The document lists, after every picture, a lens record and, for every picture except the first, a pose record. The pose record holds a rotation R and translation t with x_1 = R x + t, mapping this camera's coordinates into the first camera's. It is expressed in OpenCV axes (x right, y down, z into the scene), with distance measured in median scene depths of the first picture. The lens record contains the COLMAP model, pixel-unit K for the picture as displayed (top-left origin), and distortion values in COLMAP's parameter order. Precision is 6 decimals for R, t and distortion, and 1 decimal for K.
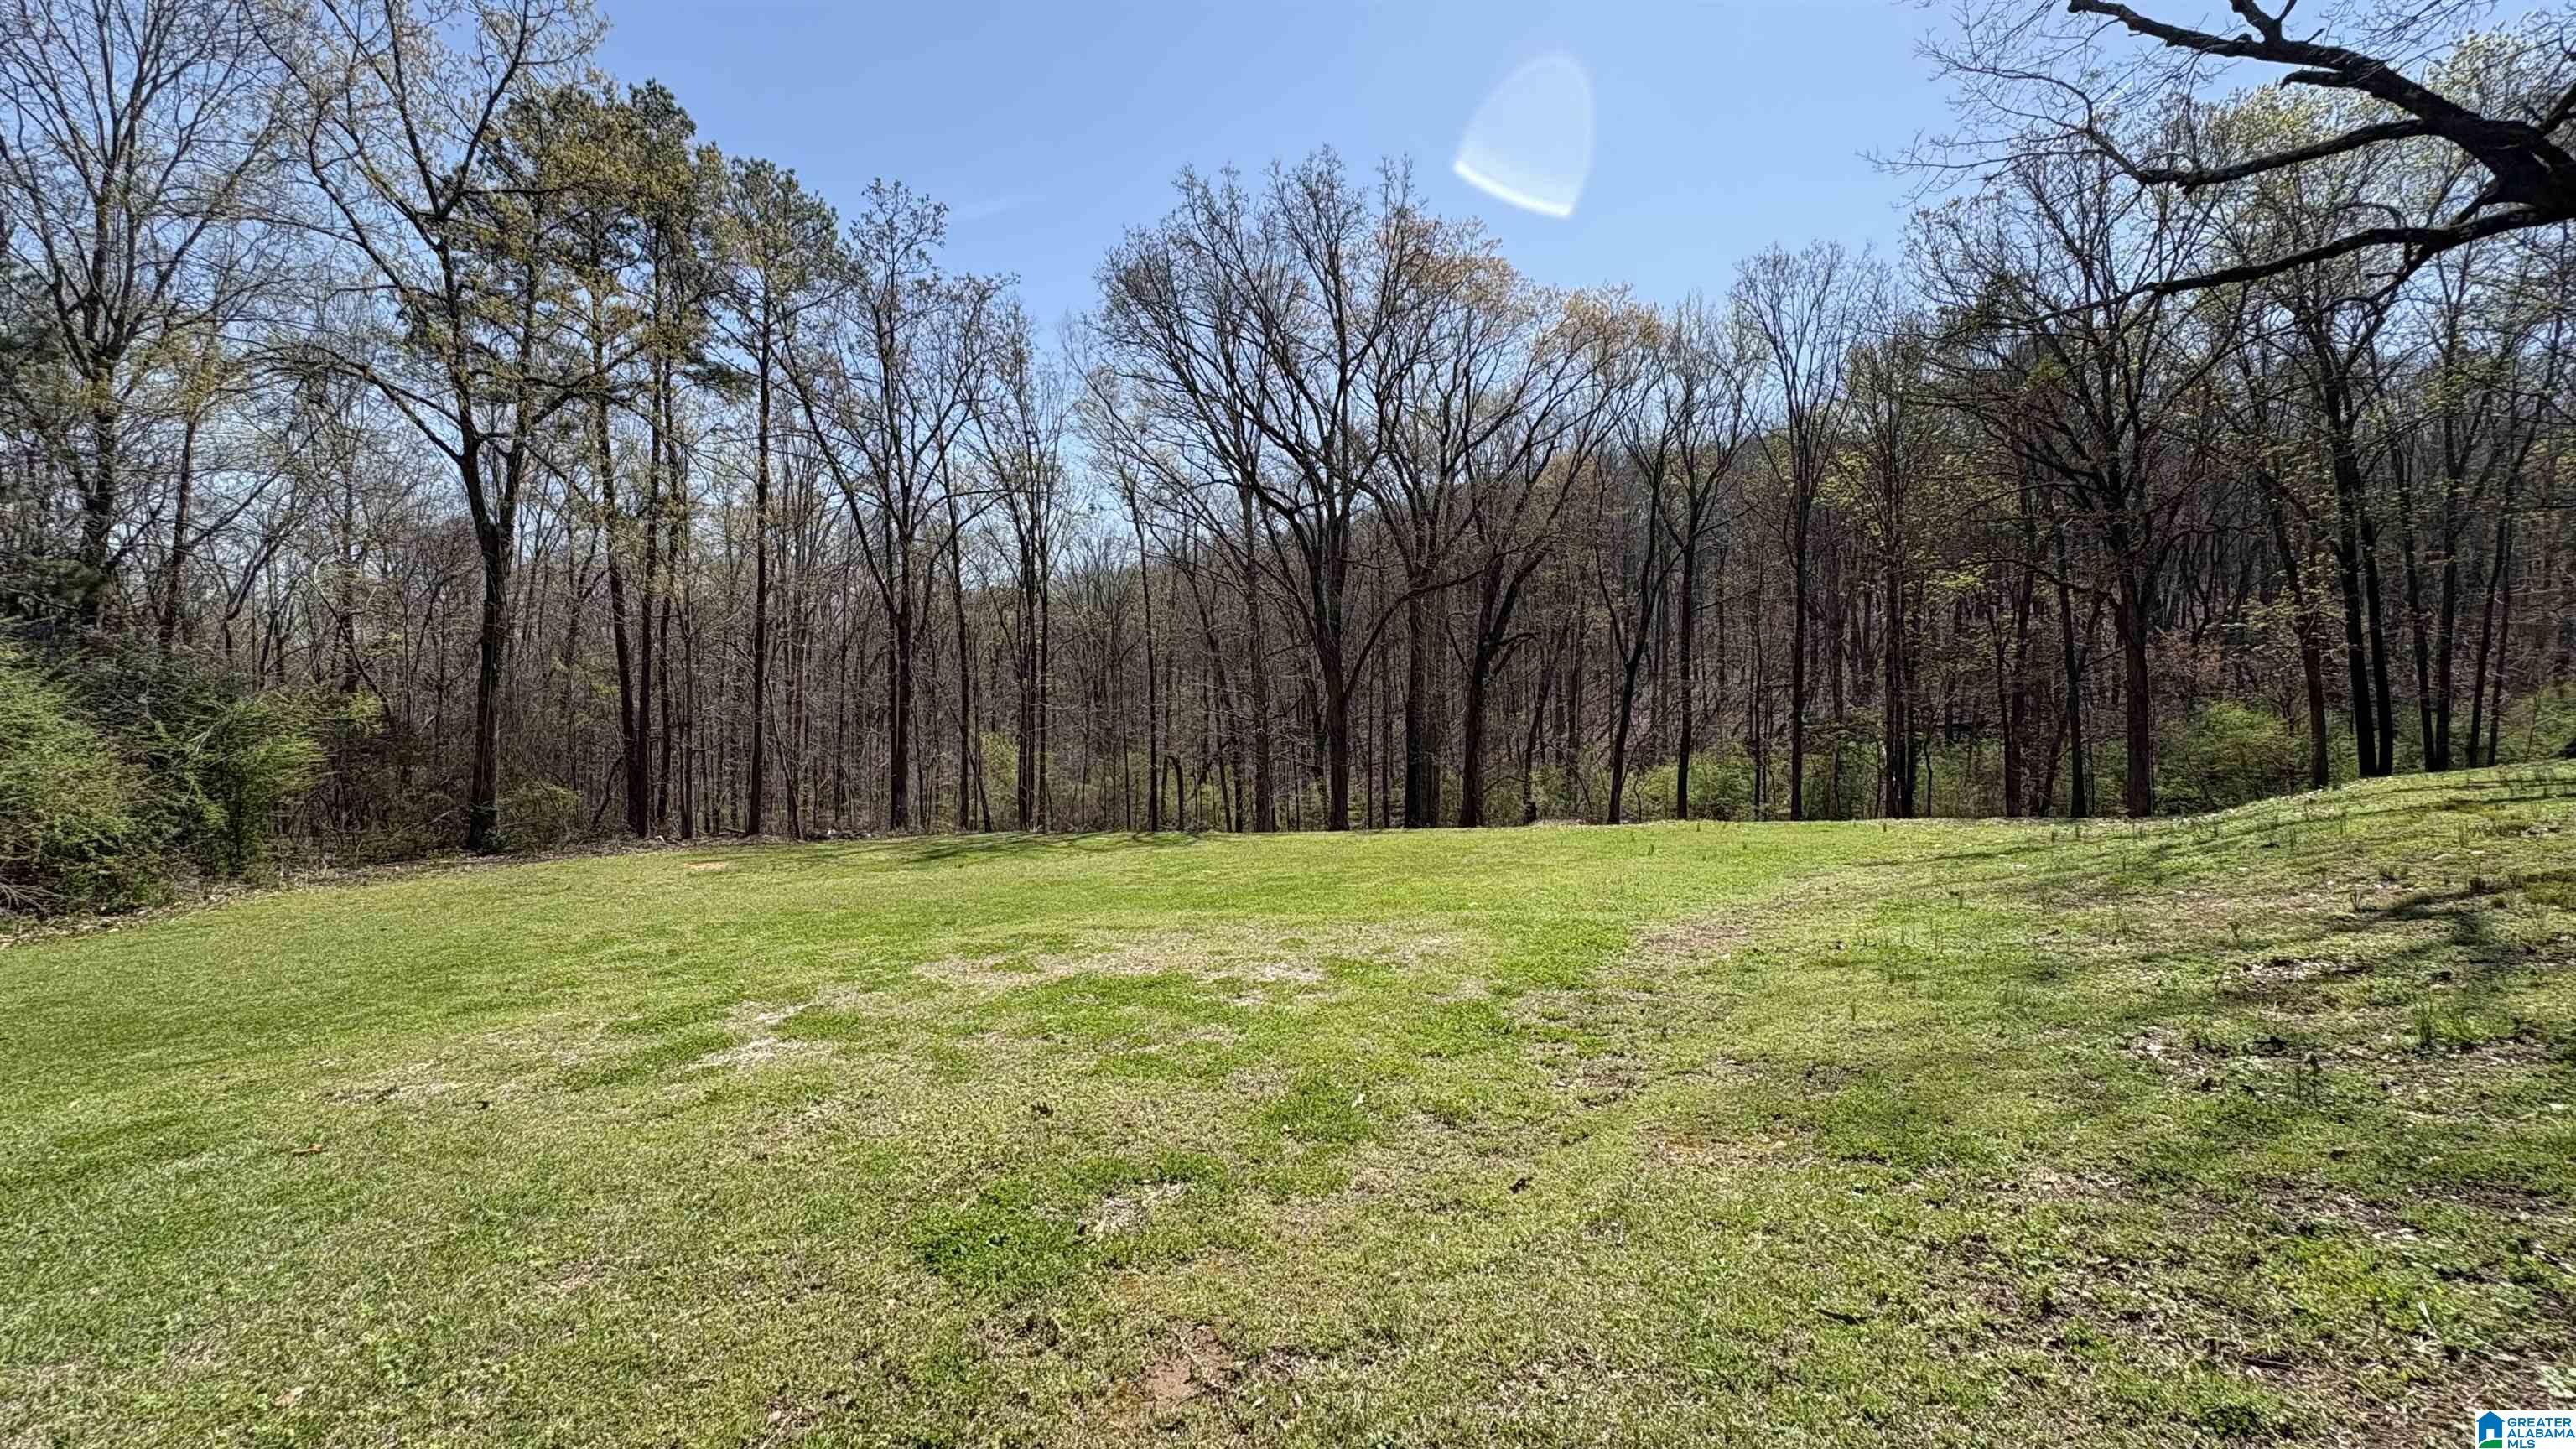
lens RADIAL K [[1036.1, 0, 1285.8], [0, 1036.1, 725.2], [0, 0, 1]] dist [0.001070, 0.000275]
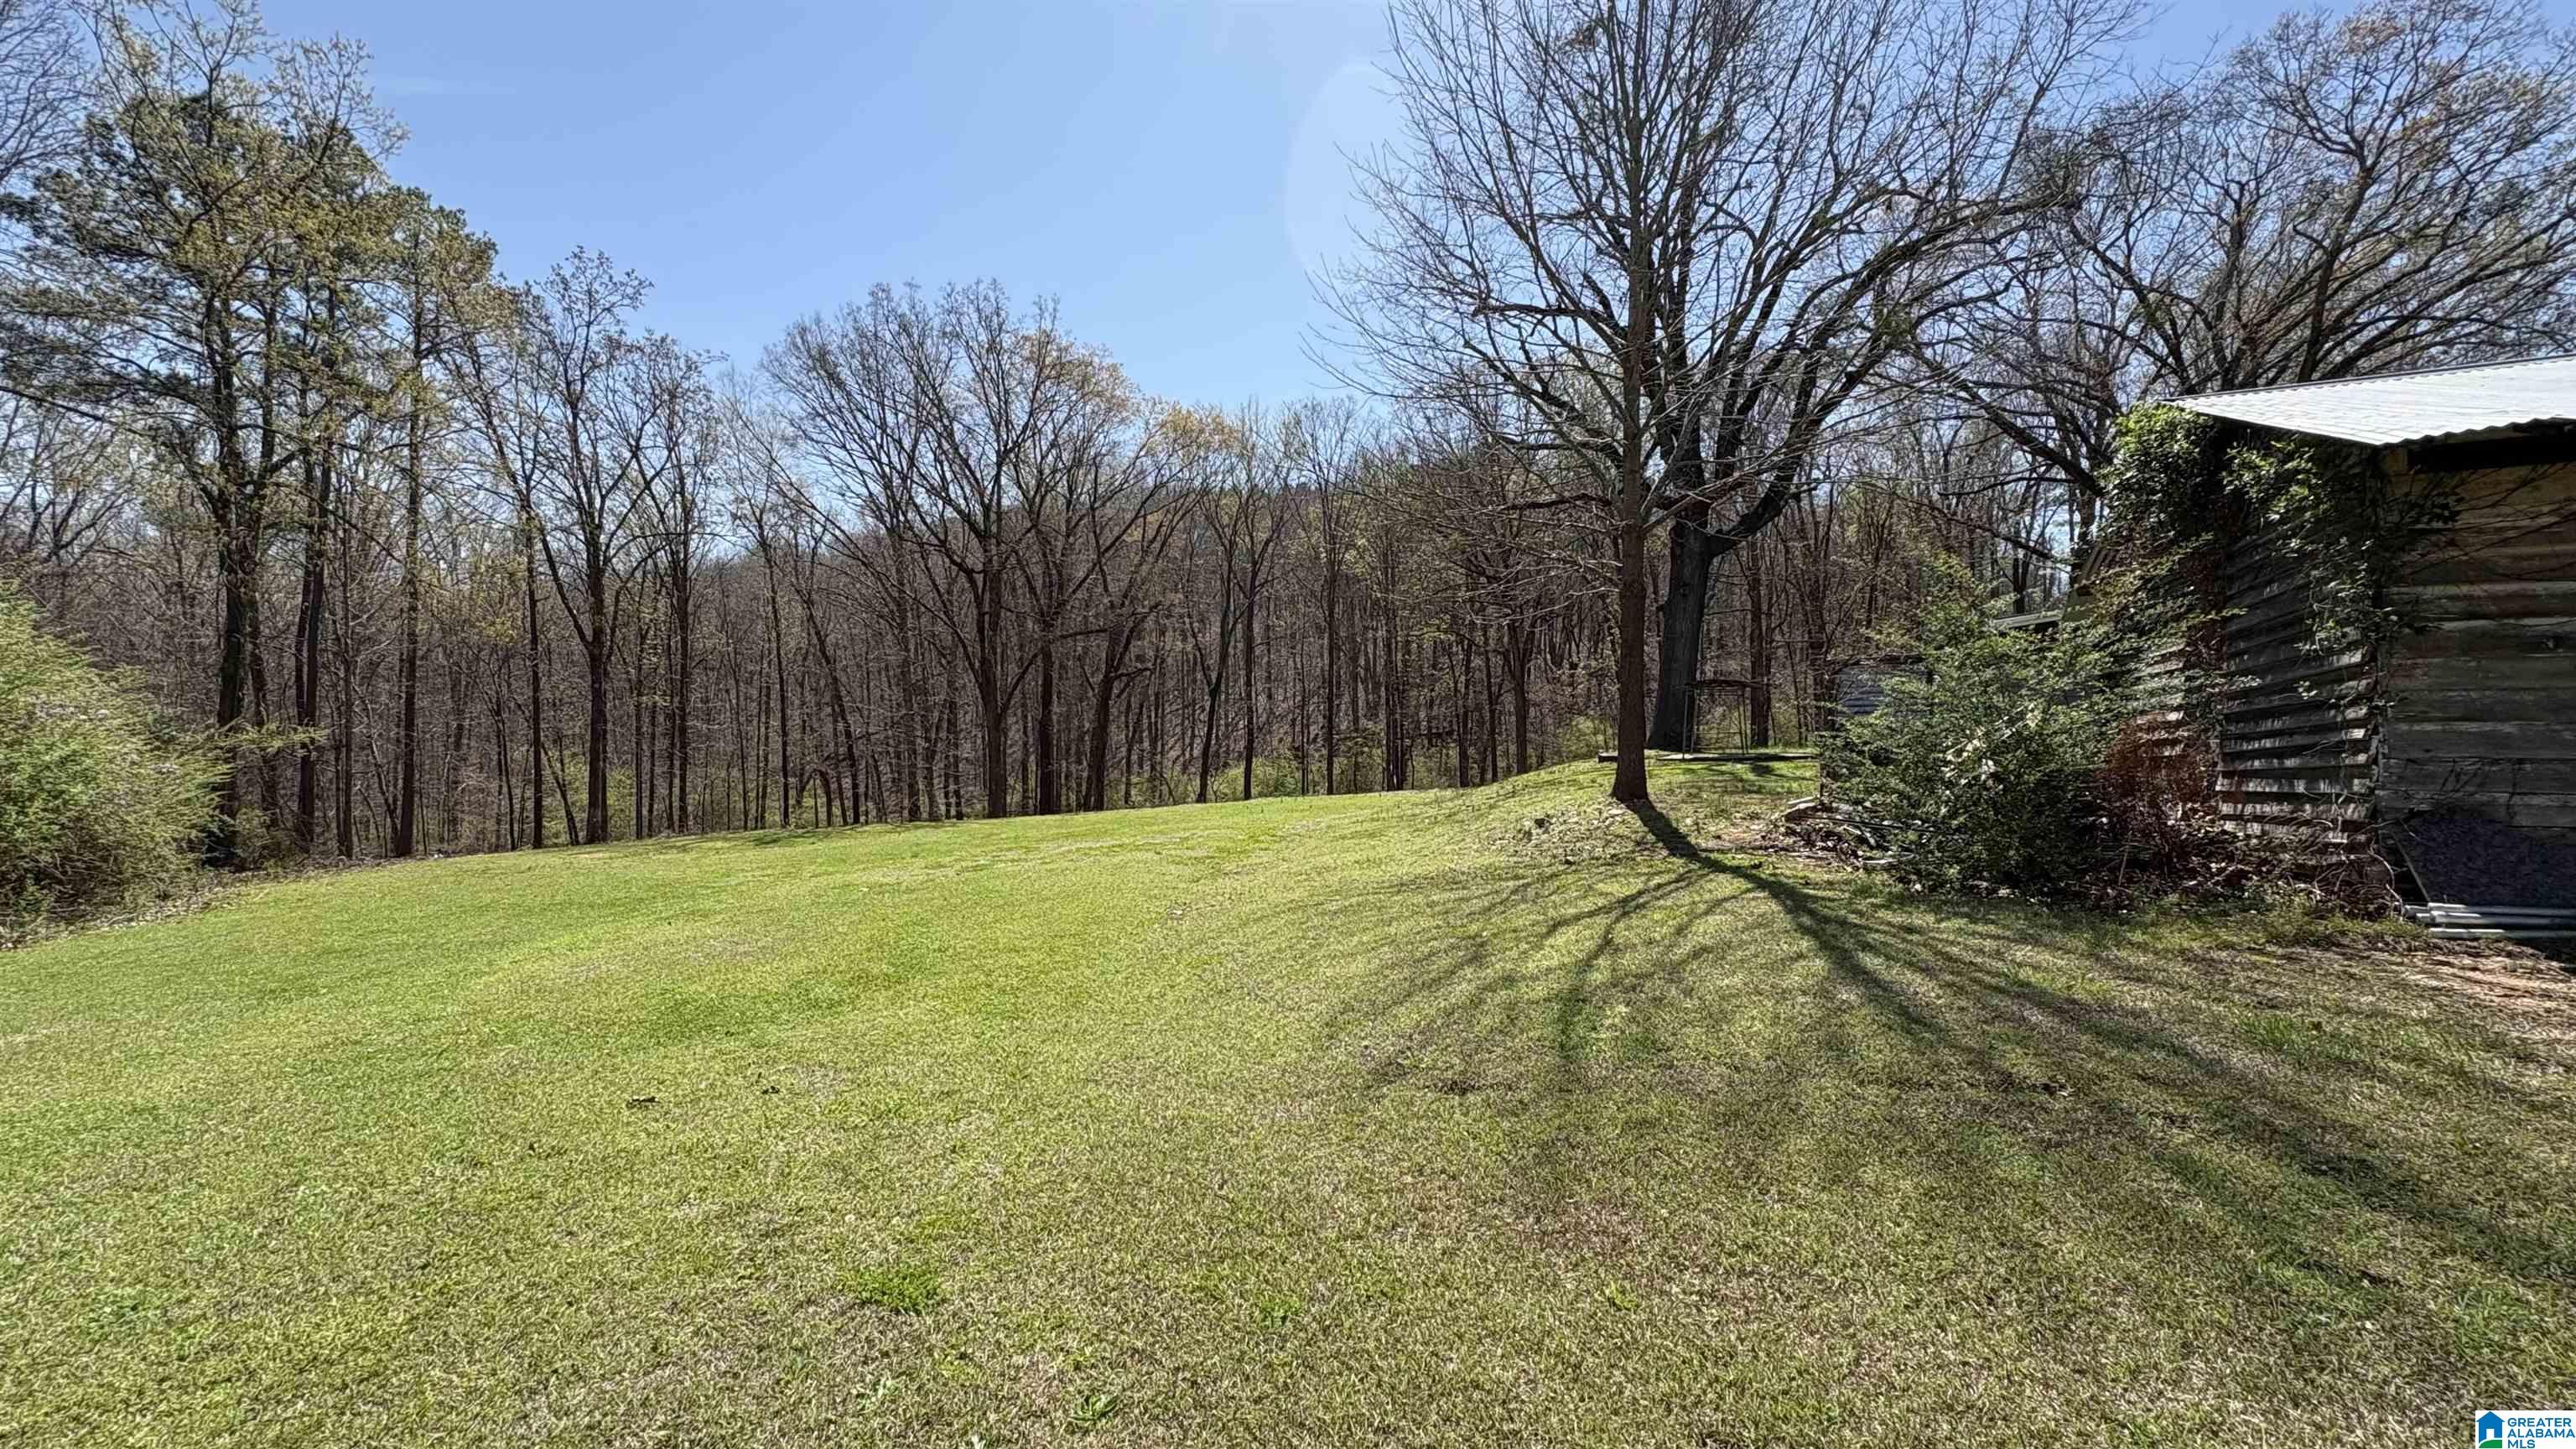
lens RADIAL K [[1036.1, 0, 1287.8], [0, 1036.1, 720.2], [0, 0, 1]] dist [0.001070, 0.000275]
pose [[0.911169, -0.001432, 0.412031, -0.143561], [0.007074, 0.999901, -0.012168, -0.005287], [-0.411973, 0.014002, 0.911089, -0.266847]]
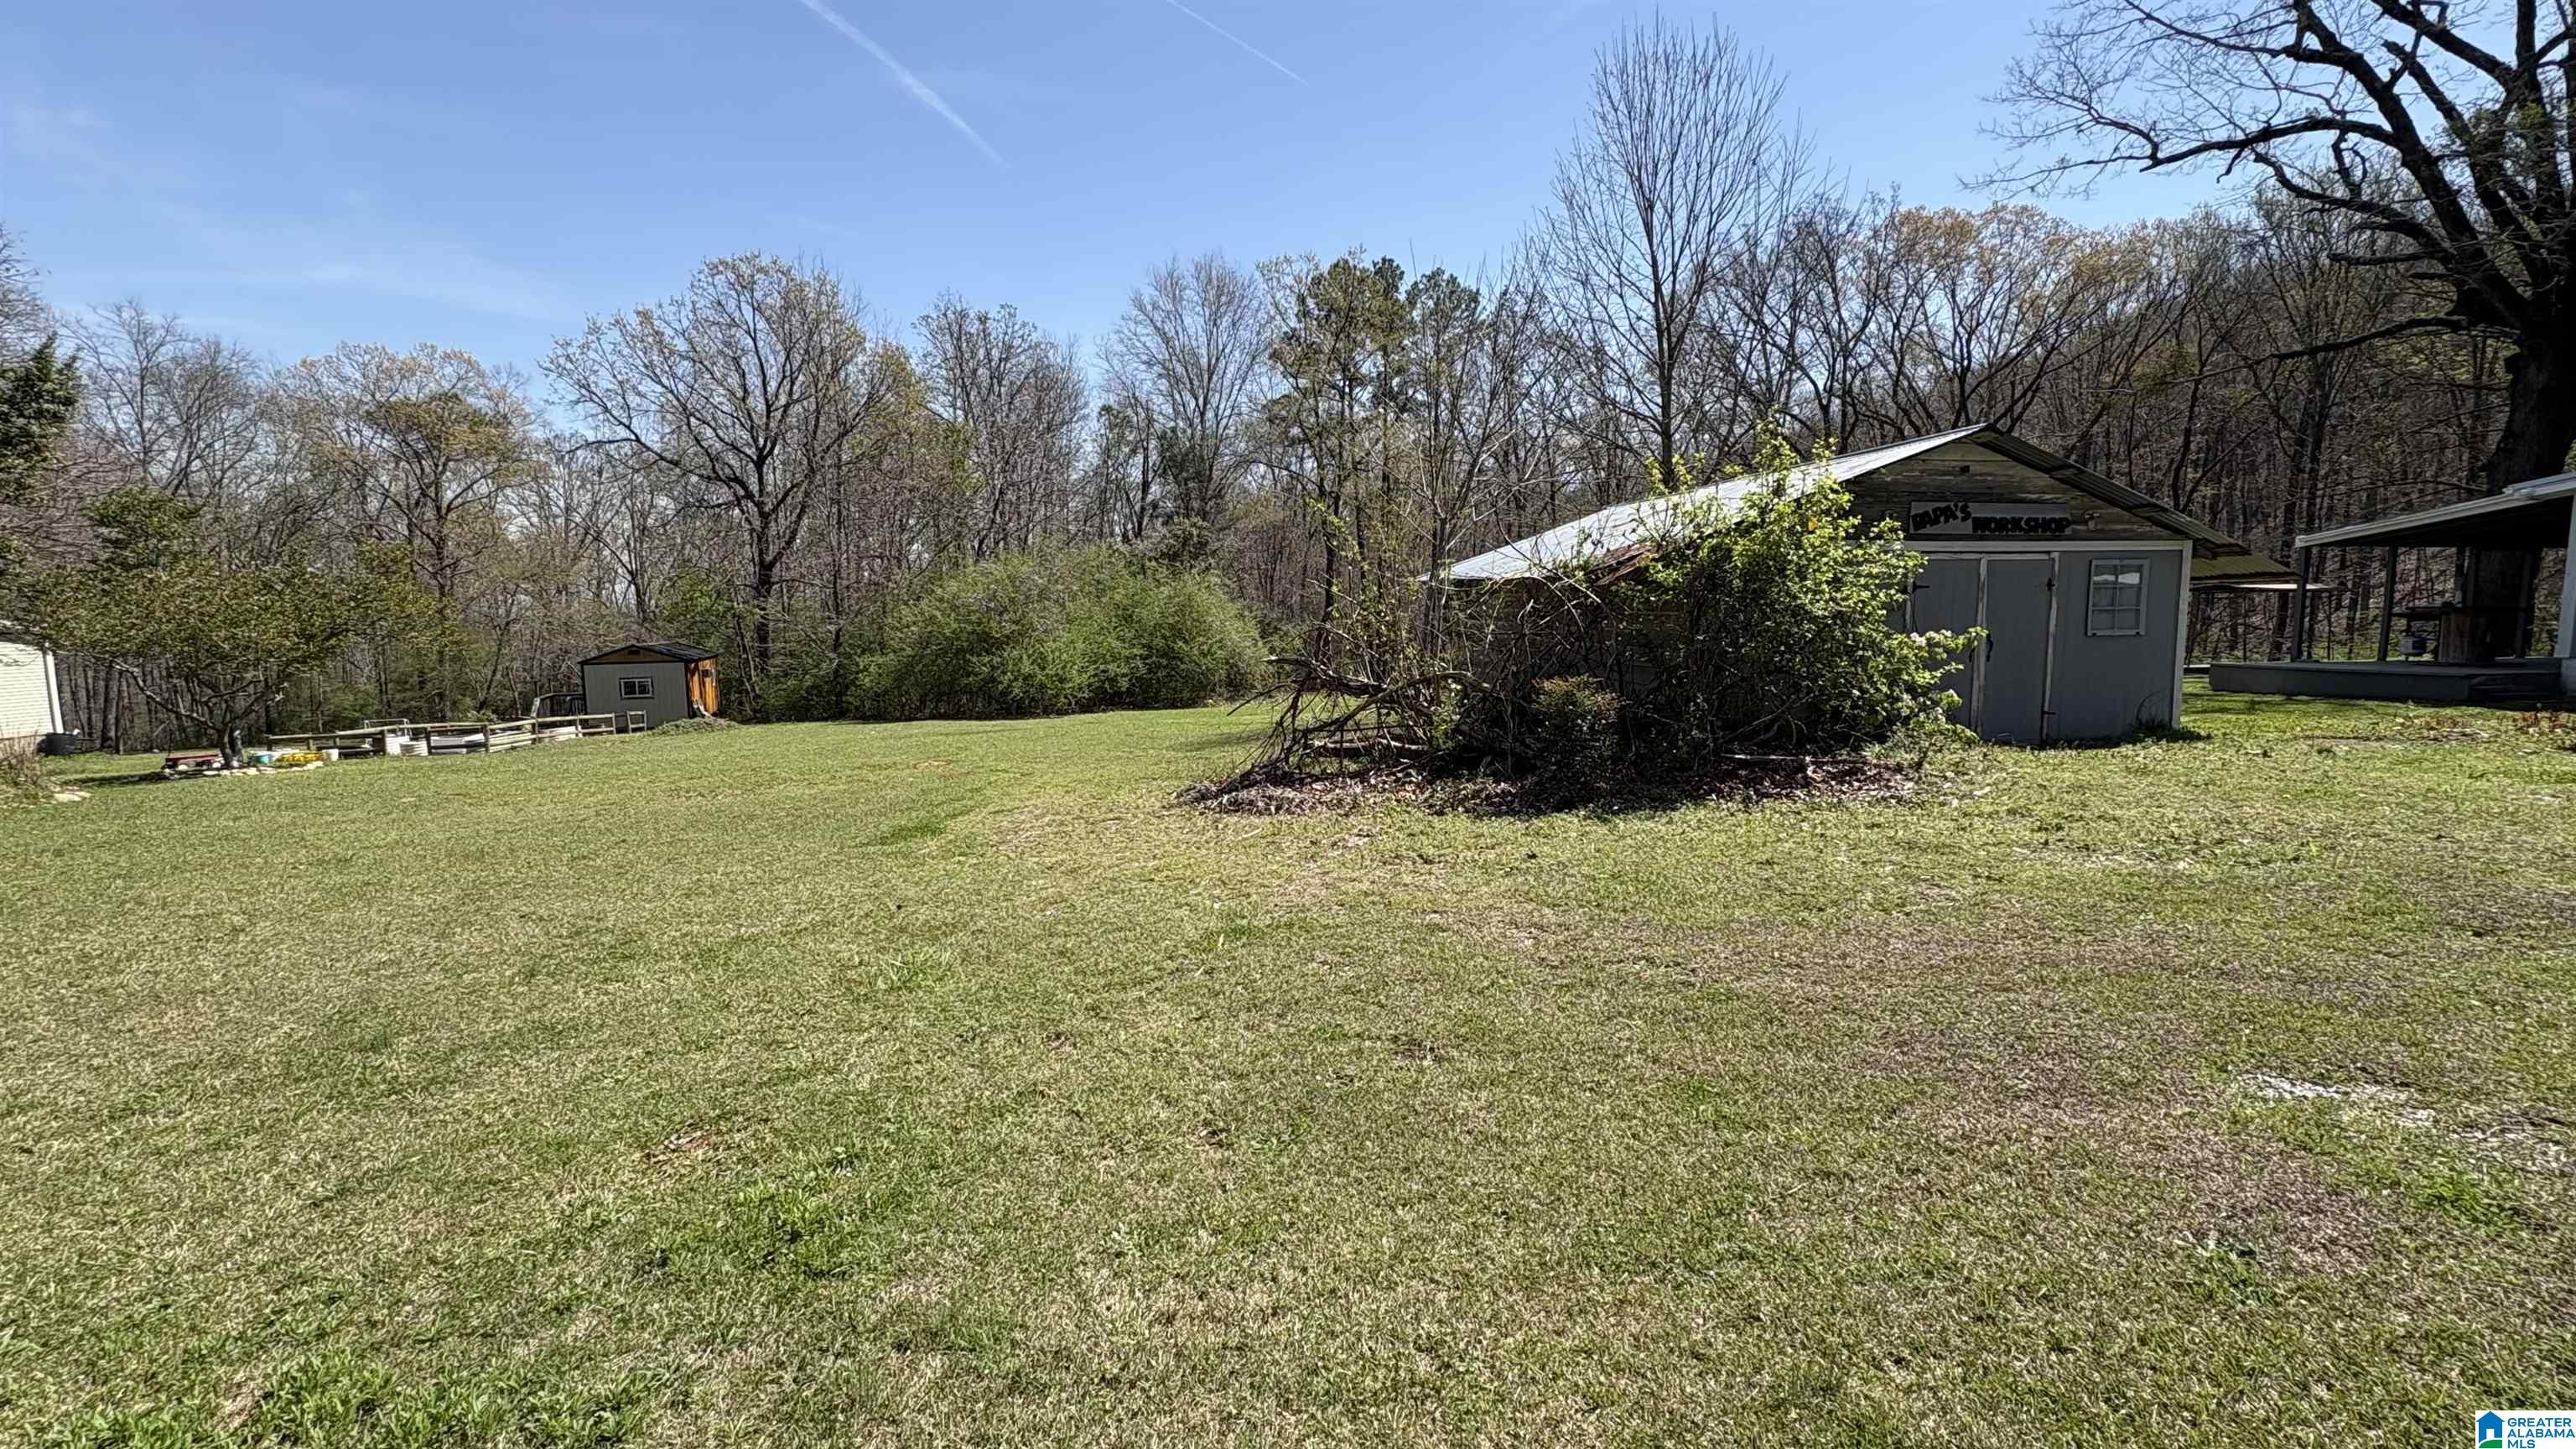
lens RADIAL K [[1153.7, 0, 1293.2], [0, 1153.7, 728.4], [0, 0, 1]] dist [0.001714, 0.000240]
pose [[0.848362, 0.048268, -0.527212, 0.269050], [0.009963, 0.994203, 0.107056, -0.033643], [0.529323, -0.096075, 0.842963, -0.665962]]
